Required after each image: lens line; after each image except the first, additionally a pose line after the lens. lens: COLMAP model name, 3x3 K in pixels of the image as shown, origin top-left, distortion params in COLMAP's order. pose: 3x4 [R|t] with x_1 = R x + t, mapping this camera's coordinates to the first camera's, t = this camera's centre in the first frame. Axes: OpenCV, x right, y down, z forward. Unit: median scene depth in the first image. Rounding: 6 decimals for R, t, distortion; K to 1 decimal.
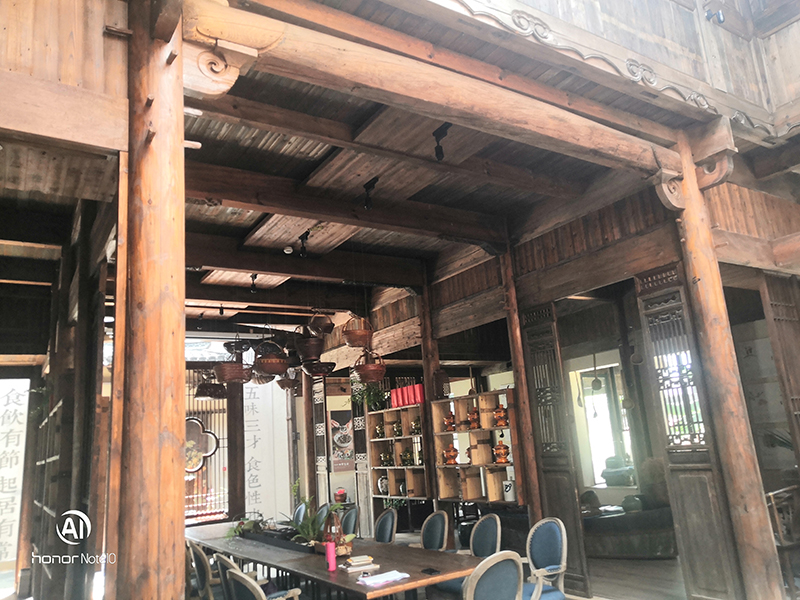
lens RADIAL K [[620.3, 0, 398.0], [0, 620.3, 299.5], [0, 0, 1]] dist [-0.001556, 0.029549]
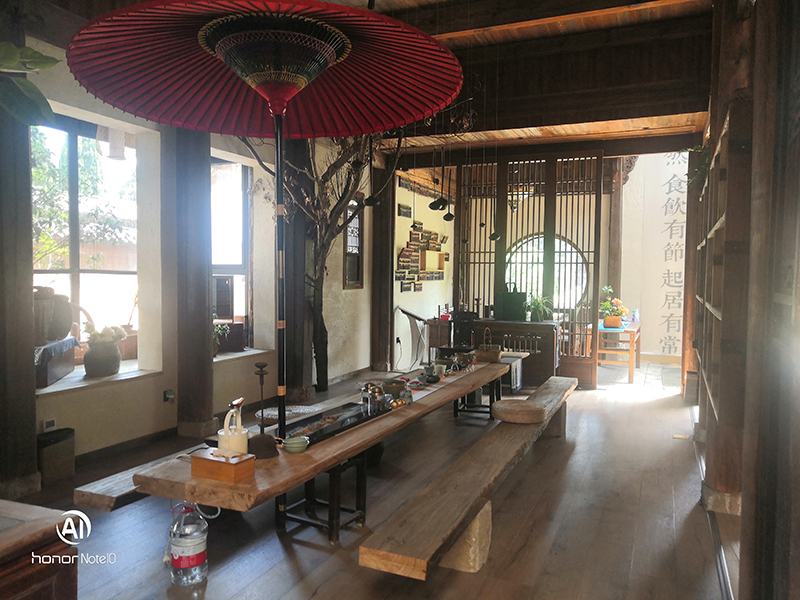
lens RADIAL K [[620.3, 0, 398.0], [0, 620.3, 299.5], [0, 0, 1]] dist [-0.001556, 0.029549]
pose [[0.560082, 0.112532, -0.820758, -0.128444], [0.139287, 0.963836, 0.227198, 0.082133], [0.816644, -0.241571, 0.524153, 0.238340]]
